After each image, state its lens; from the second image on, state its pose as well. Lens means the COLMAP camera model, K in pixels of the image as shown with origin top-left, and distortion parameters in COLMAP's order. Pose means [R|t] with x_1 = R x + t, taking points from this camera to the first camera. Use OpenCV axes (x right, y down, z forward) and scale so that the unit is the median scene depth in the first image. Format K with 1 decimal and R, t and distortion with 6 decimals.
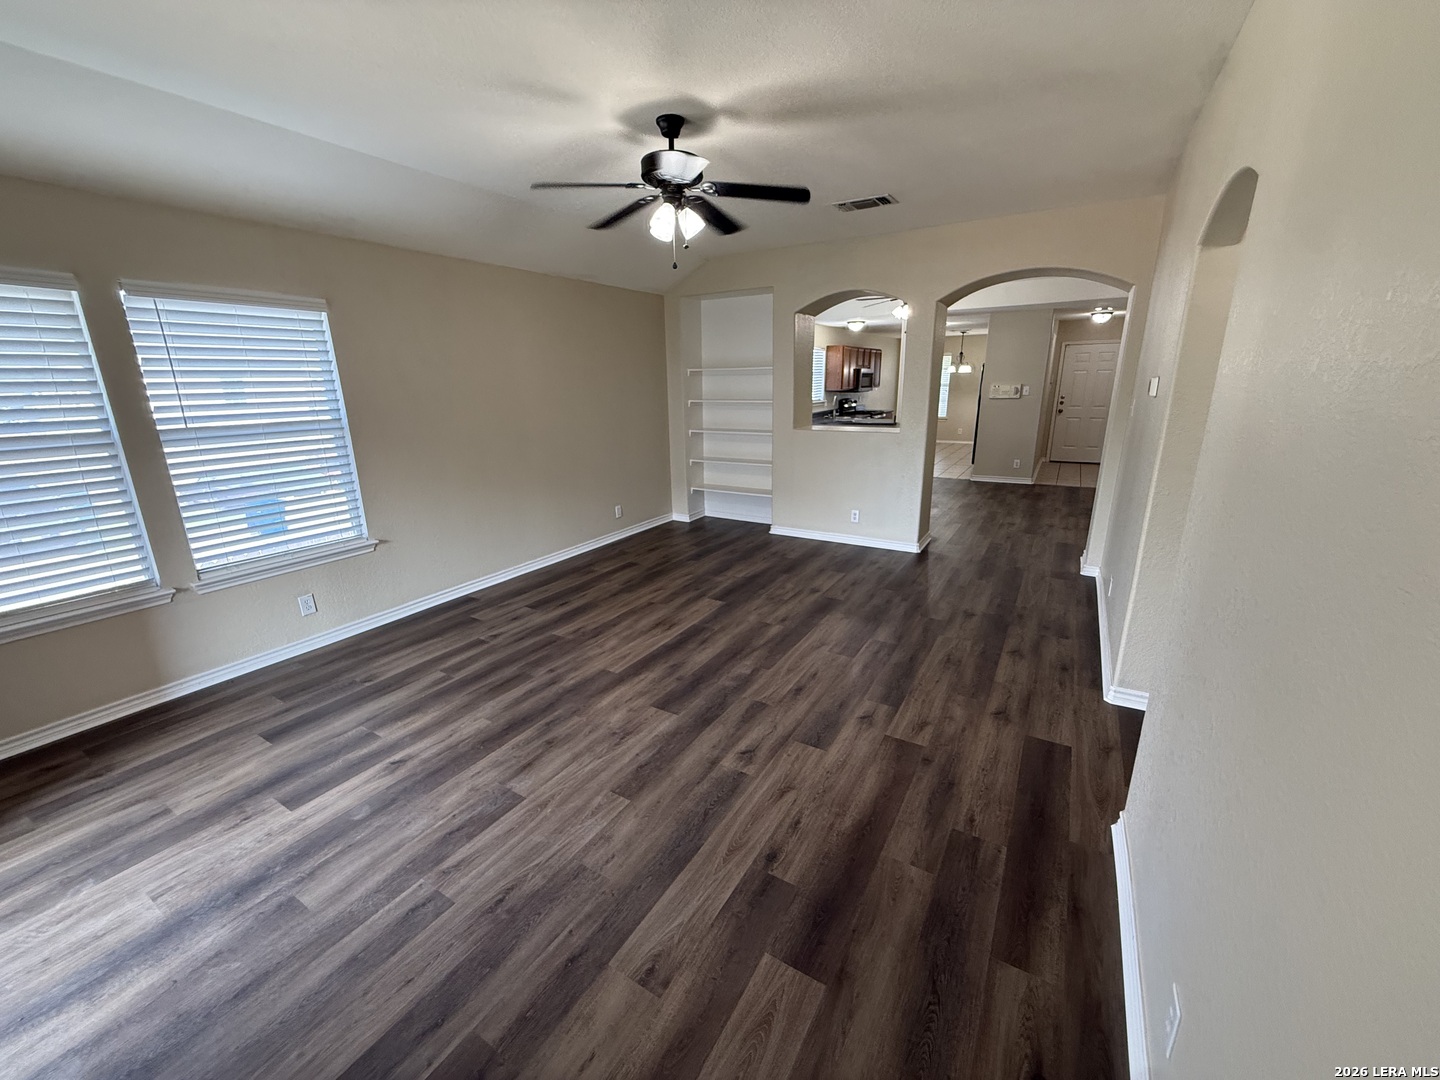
lens RADIAL K [[576.3, 0, 716.7], [0, 576.3, 541.0], [0, 0, 1]] dist [-0.002276, 0.000388]
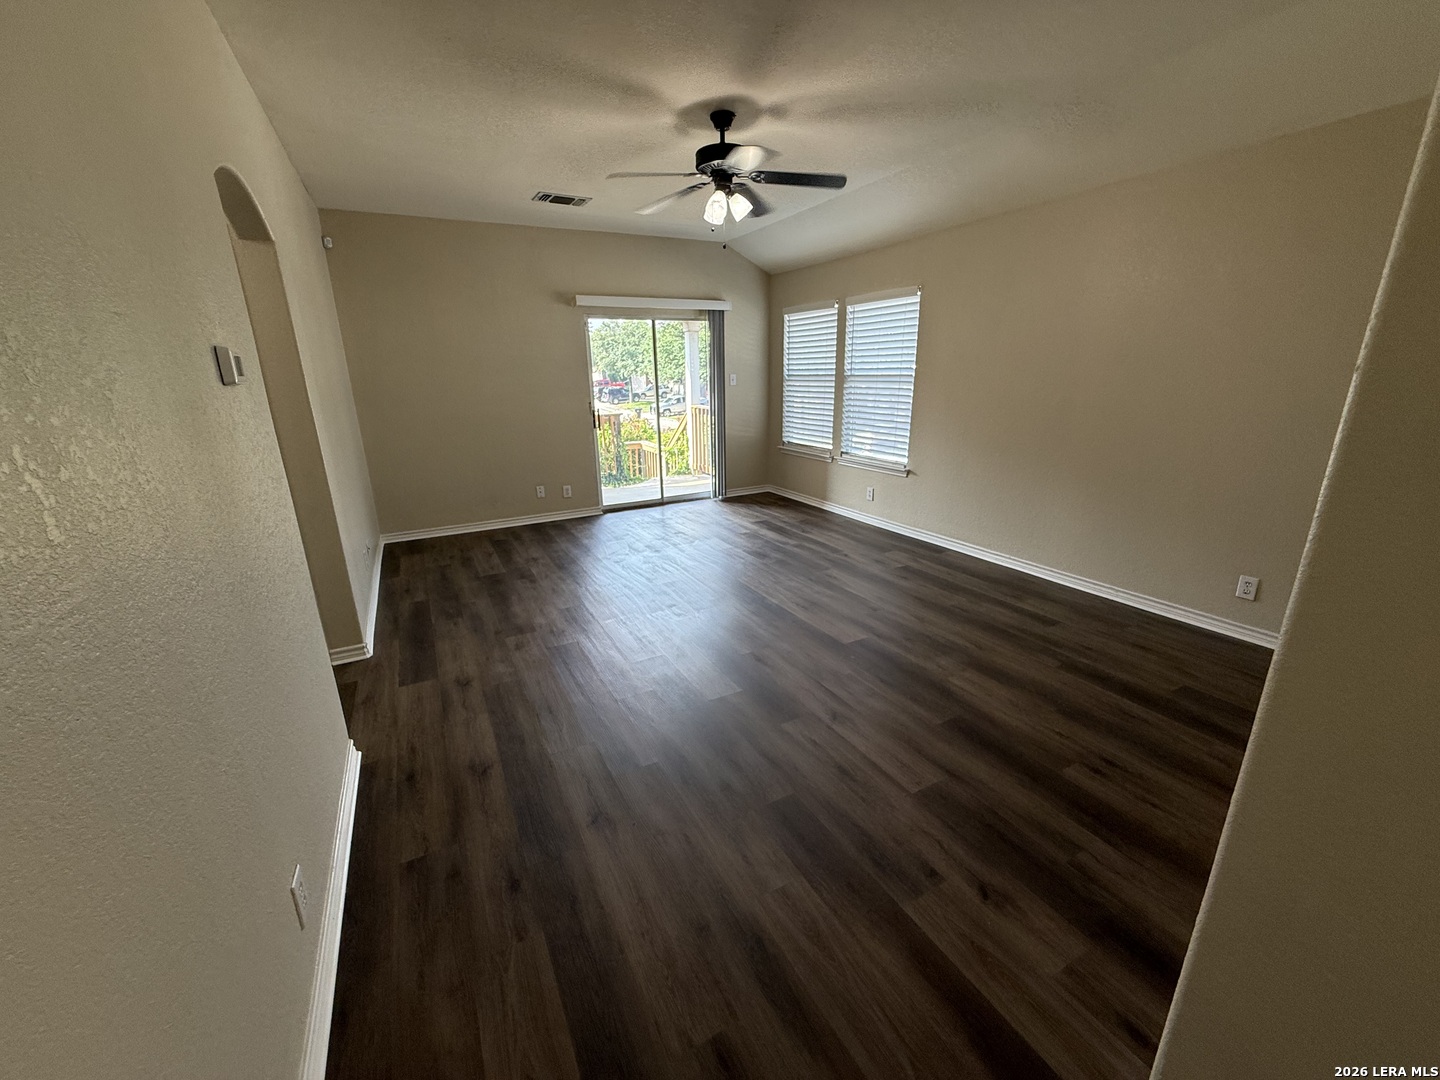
lens RADIAL K [[576.3, 0, 719.8], [0, 576.3, 543.0], [0, 0, 1]] dist [-0.002276, 0.000388]
pose [[-0.510794, 0.276006, -0.814193, 0.895162], [-0.200171, 0.882850, 0.424861, -0.392432], [0.836075, 0.379995, -0.395706, 1.470366]]
